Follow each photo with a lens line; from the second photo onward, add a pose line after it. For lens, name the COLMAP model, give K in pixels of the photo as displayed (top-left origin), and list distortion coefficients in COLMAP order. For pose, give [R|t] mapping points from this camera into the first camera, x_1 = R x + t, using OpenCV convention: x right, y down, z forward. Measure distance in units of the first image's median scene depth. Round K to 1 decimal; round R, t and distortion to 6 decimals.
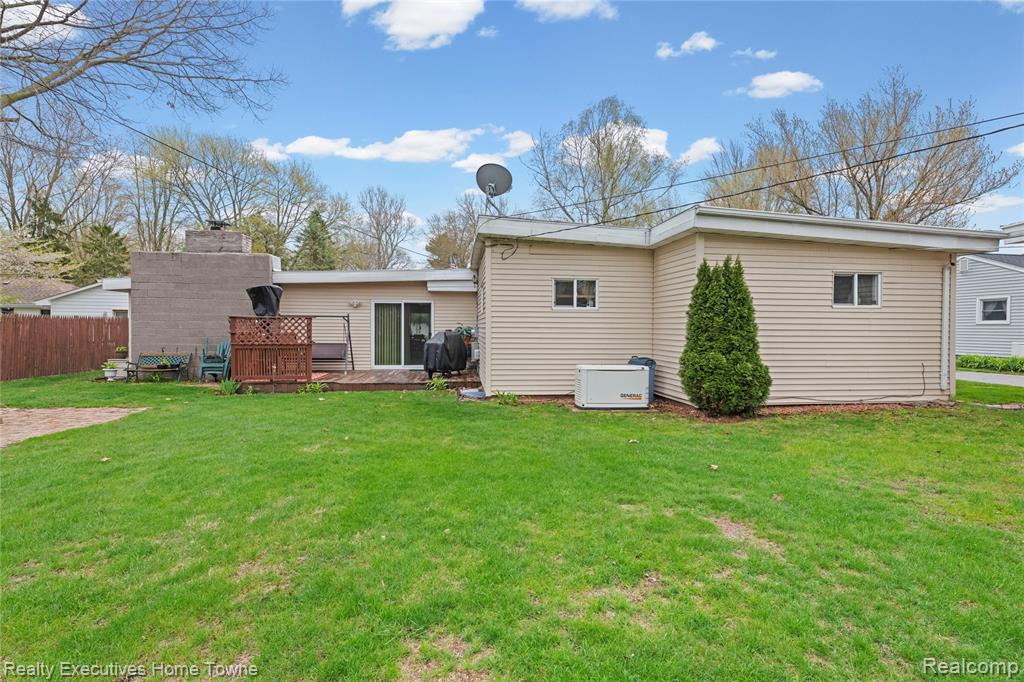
lens RADIAL K [[497.8, 0, 512.0], [0, 497.8, 341.0], [0, 0, 1]] dist [-0.000219, -0.000148]
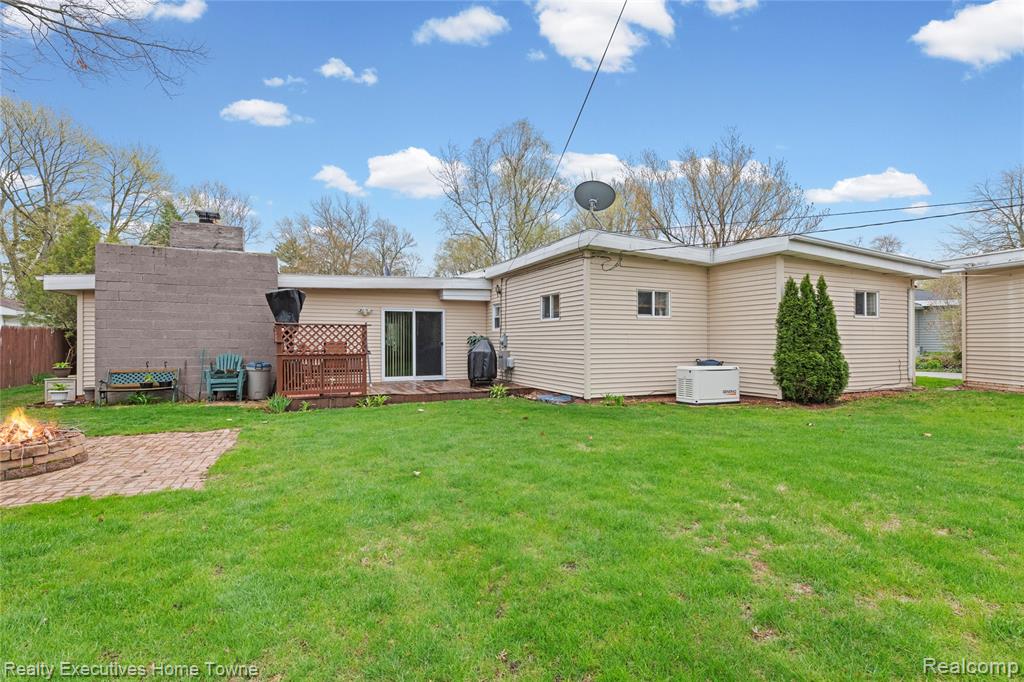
lens RADIAL K [[500.1, 0, 512.0], [0, 500.1, 341.0], [0, 0, 1]] dist [0.004005, 0.000274]
pose [[0.949724, -0.006724, 0.313015, -0.427588], [0.014941, 0.999604, -0.023860, 0.008404], [-0.312730, 0.027338, 0.949449, 0.032006]]
